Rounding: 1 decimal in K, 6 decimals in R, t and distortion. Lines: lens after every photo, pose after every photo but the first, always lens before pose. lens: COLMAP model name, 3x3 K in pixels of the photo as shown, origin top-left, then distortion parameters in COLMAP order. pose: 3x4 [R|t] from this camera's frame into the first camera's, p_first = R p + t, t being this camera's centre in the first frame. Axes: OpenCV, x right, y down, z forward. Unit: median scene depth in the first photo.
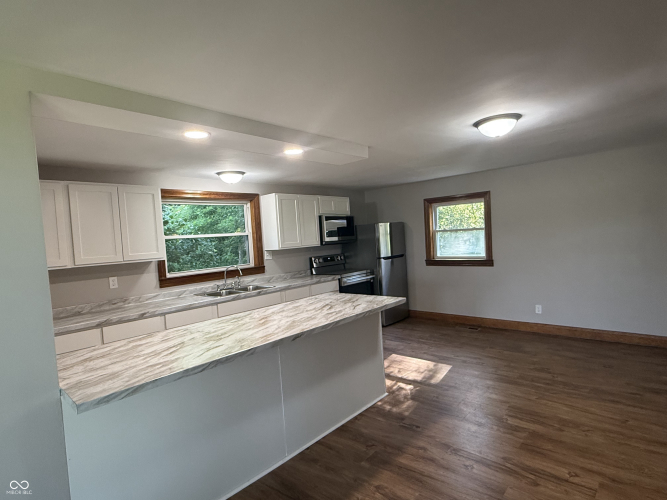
lens RADIAL K [[371.4, 0, 333.5], [0, 371.4, 250.0], [0, 0, 1]] dist [-0.000474, -0.001637]
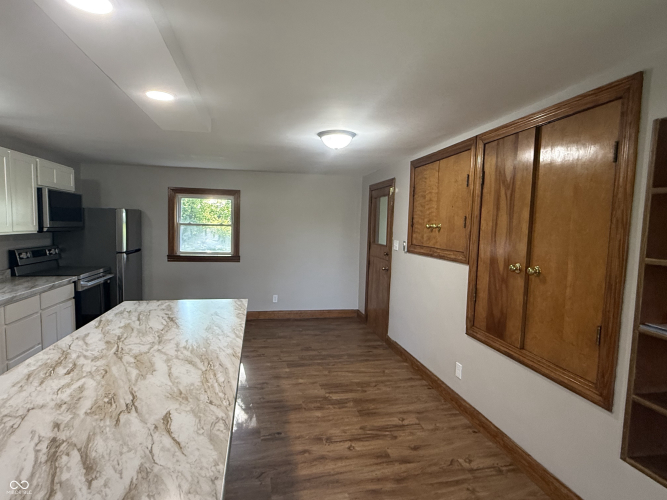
lens RADIAL K [[353.6, 0, 333.5], [0, 353.6, 250.0], [0, 0, 1]] dist [-0.008270, -0.000830]
pose [[0.594303, 0.019943, 0.803994, -0.246071], [-0.031546, 0.999501, -0.001474, 0.003503], [-0.803623, -0.024487, 0.594635, 0.213126]]
